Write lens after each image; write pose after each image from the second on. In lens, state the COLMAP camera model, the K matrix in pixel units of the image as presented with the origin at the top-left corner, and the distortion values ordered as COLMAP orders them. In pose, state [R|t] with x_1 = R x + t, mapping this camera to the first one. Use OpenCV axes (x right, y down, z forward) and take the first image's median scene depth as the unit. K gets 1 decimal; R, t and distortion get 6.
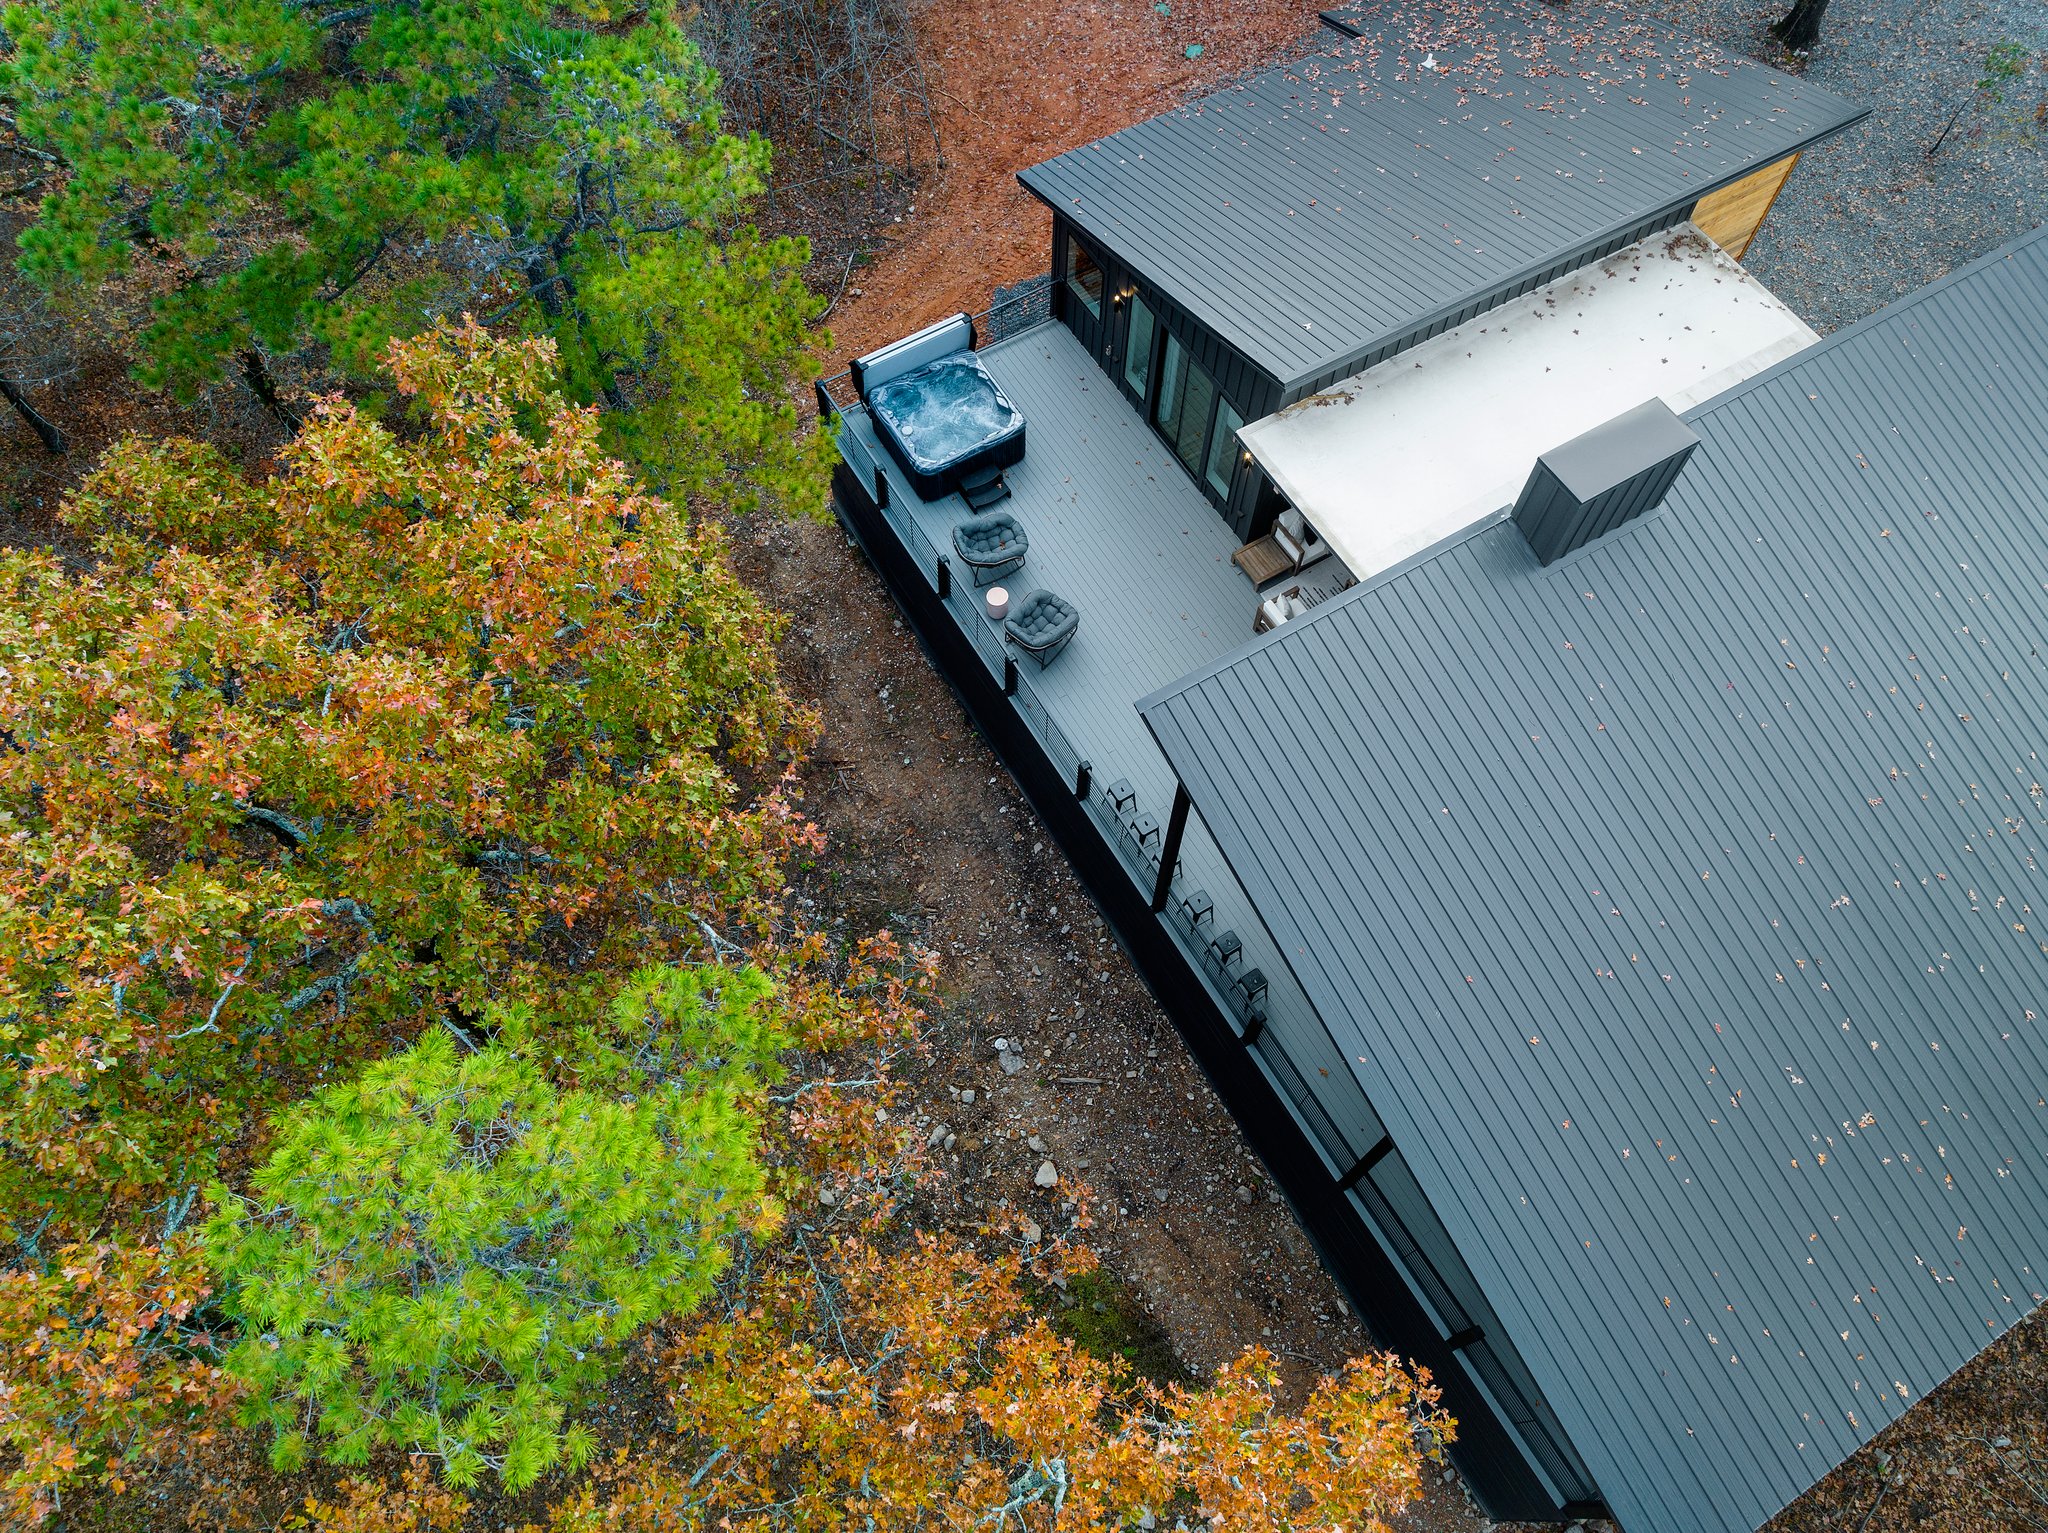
lens RADIAL K [[1478.4, 0, 1024.0], [0, 1478.4, 766.5], [0, 0, 1]] dist [-0.057218, -0.001914]
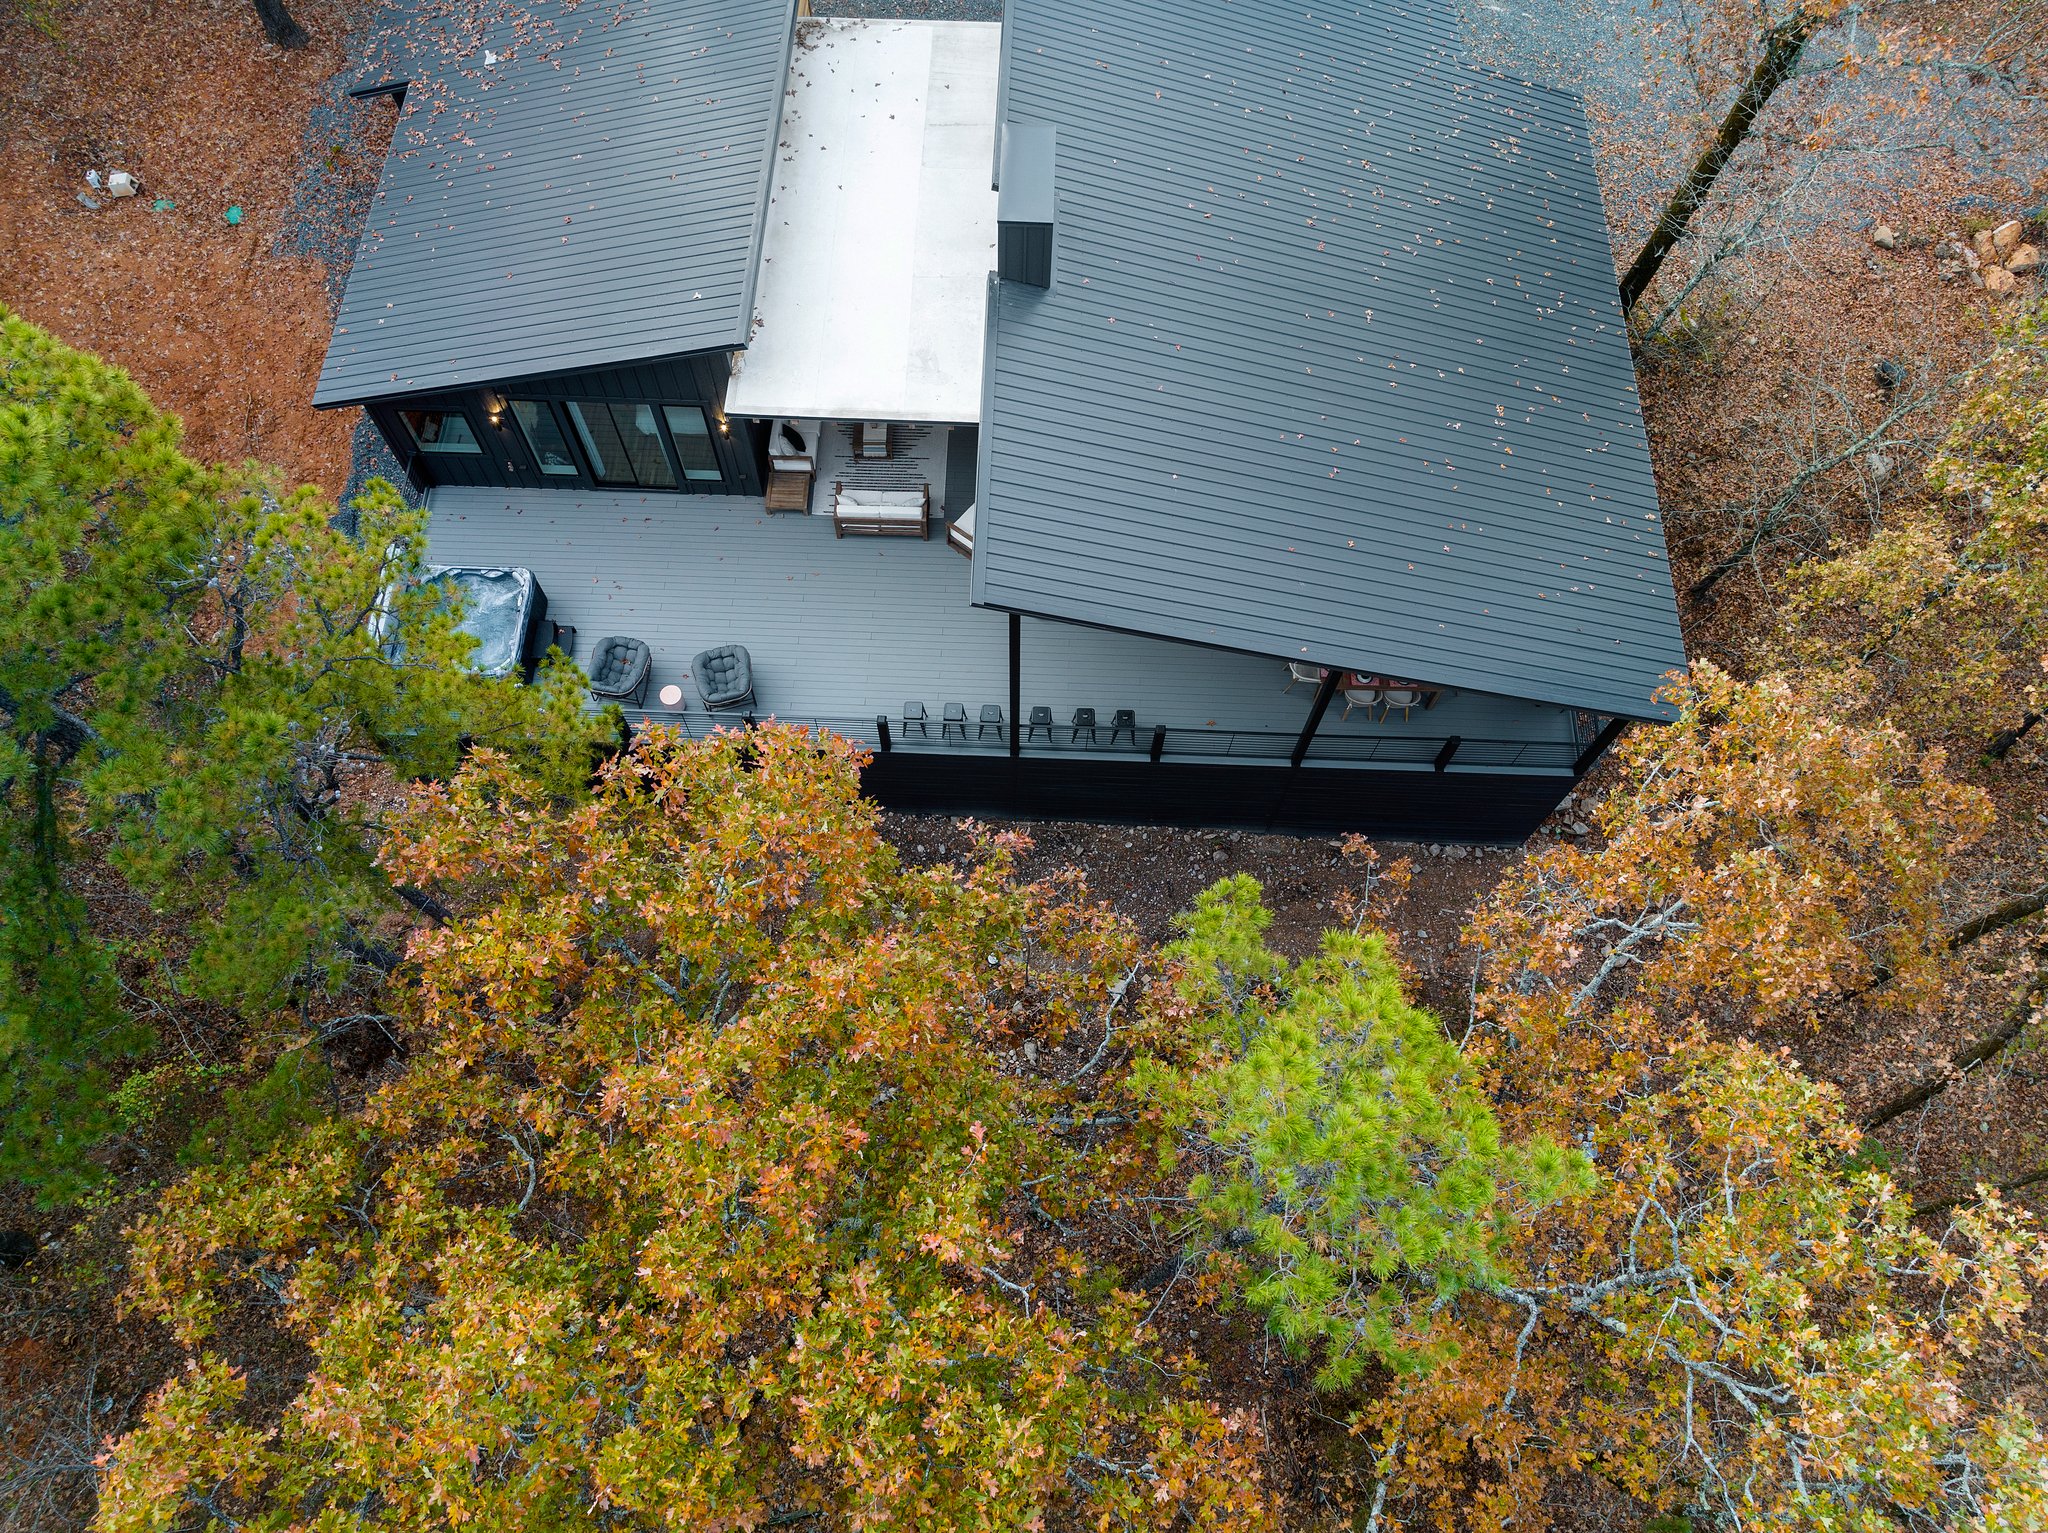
lens RADIAL K [[1461.8, 0, 1024.0], [0, 1461.8, 766.5], [0, 0, 1]] dist [-0.061612, 0.031315]
pose [[0.533064, -0.766019, 0.359246, -0.280607], [0.739643, 0.628082, 0.241745, -0.143384], [-0.410817, 0.136848, 0.901389, 0.000848]]
